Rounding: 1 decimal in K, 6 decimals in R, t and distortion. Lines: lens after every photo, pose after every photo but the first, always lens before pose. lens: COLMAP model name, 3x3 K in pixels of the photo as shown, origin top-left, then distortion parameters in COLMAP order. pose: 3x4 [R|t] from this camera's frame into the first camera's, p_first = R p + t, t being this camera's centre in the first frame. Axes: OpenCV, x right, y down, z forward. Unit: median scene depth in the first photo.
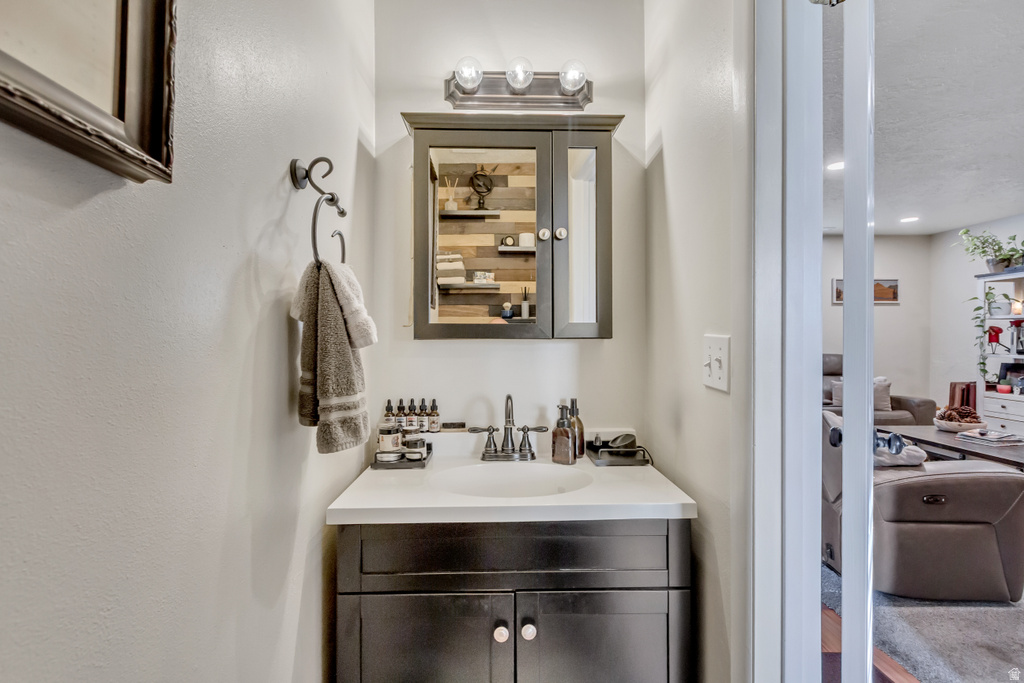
lens RADIAL K [[475.7, 0, 512.0], [0, 475.7, 341.5], [0, 0, 1]] dist [0.000880, 0.000231]
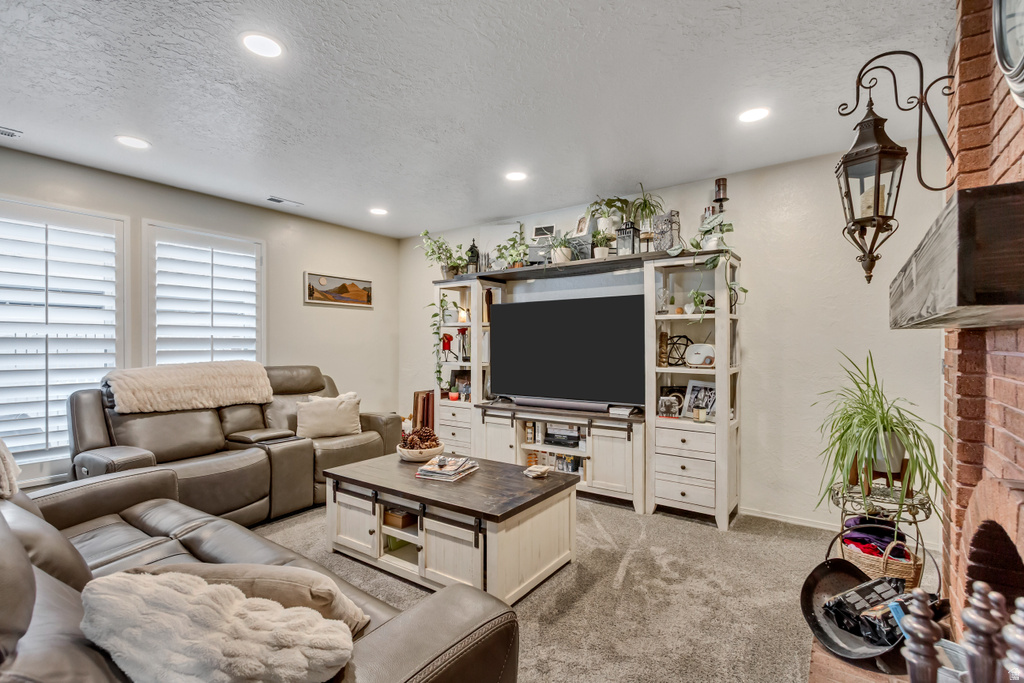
lens RADIAL K [[474.8, 0, 509.9], [0, 474.8, 346.1], [0, 0, 1]] dist [0.016839, 0.000193]
pose [[0.593144, -0.000558, 0.805096, 0.290705], [0.003060, 0.999994, -0.001561, -0.004354], [-0.805090, 0.003390, 0.593143, 0.304349]]
